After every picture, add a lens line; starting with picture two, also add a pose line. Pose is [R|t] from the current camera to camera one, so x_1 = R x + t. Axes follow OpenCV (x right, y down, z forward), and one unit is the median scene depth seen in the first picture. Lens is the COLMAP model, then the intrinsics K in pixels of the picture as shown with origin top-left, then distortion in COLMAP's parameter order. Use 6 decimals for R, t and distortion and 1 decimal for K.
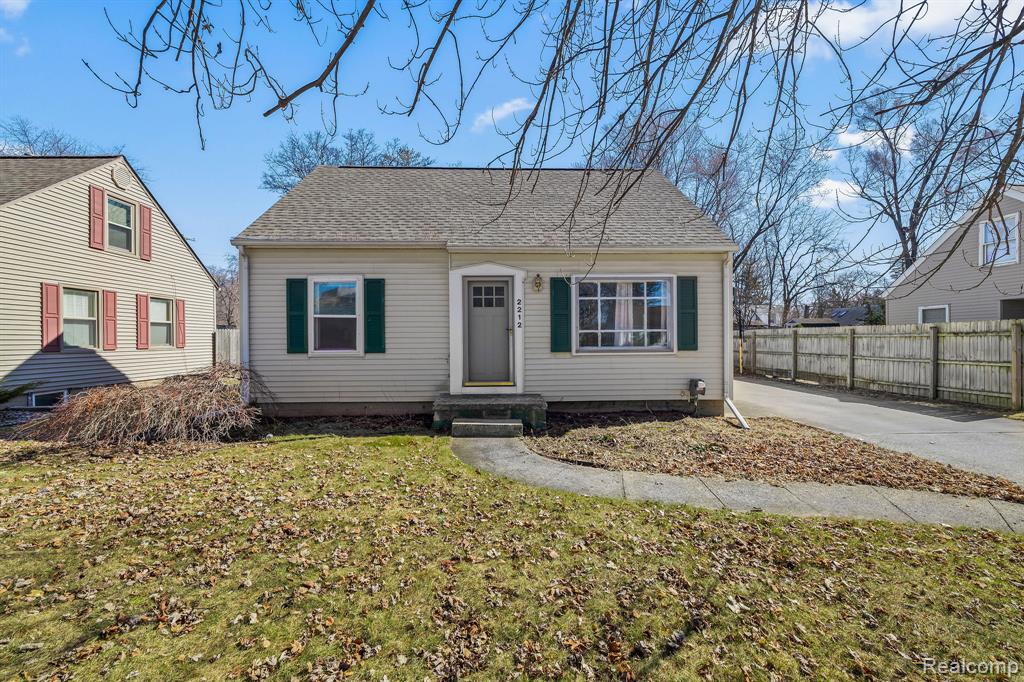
lens RADIAL K [[431.0, 0, 512.0], [0, 431.0, 341.0], [0, 0, 1]] dist [0.002213, 0.000214]
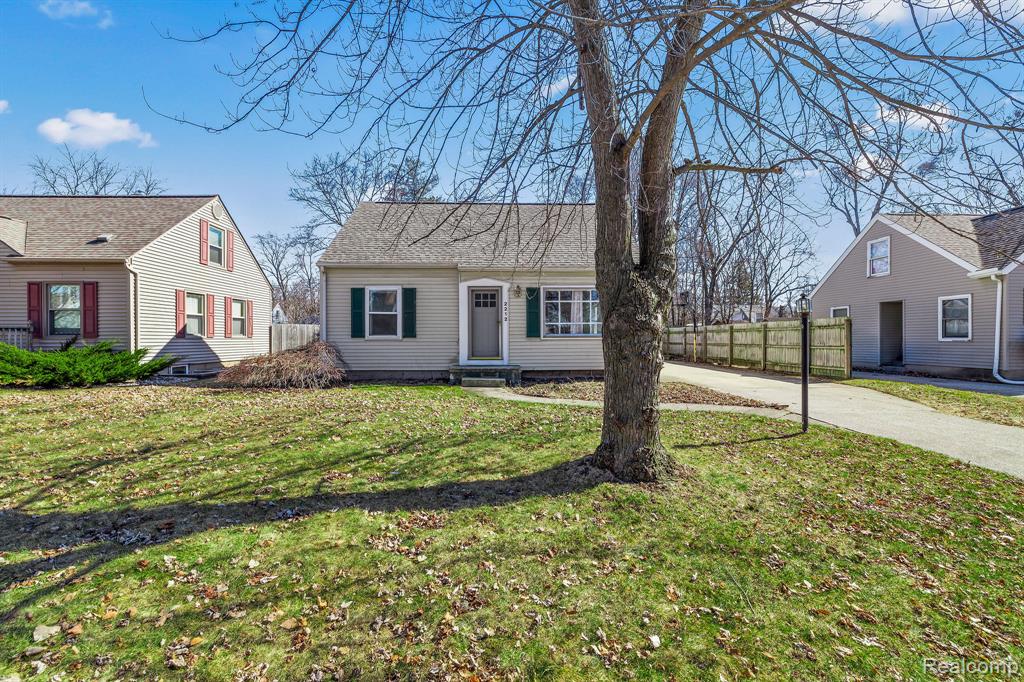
lens RADIAL K [[440.7, 0, 511.7], [0, 440.7, 336.6], [0, 0, 1]] dist [-0.000108, -0.000044]
pose [[0.999990, 0.003124, -0.003204, 0.042641], [-0.003150, 0.999960, -0.008387, 0.035751], [0.003178, 0.008397, 0.999960, -0.526971]]
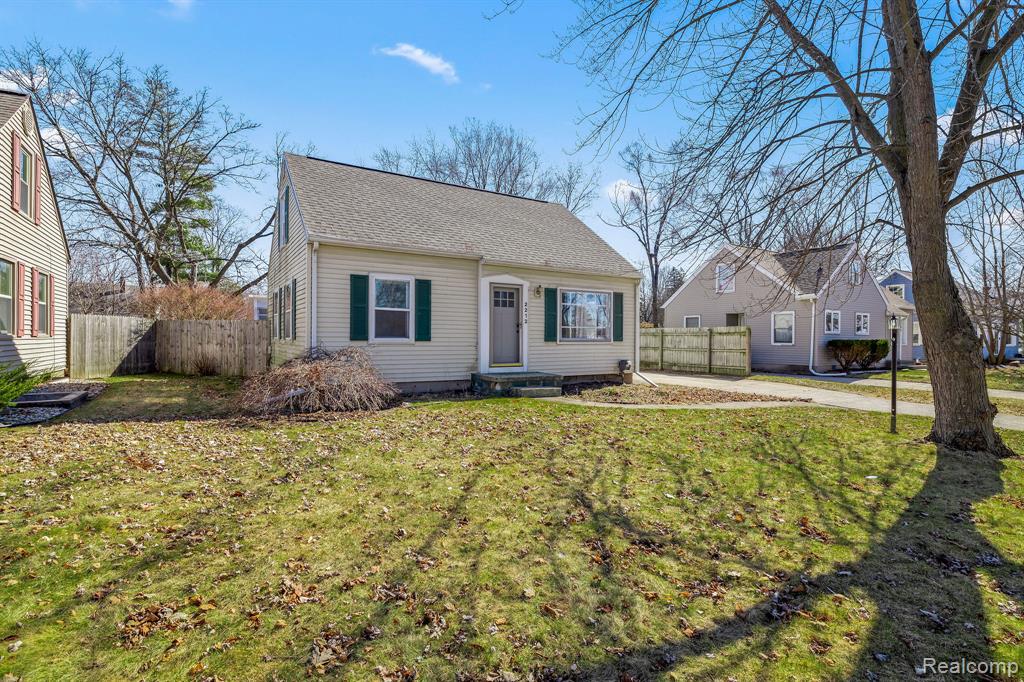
lens RADIAL K [[488.8, 0, 512.0], [0, 488.8, 341.0], [0, 0, 1]] dist [-0.000749, -0.000082]
pose [[0.866457, 0.009089, 0.499168, -0.779779], [-0.010541, 0.999944, 0.000090, 0.024783], [-0.499140, -0.005339, 0.866505, -0.309901]]
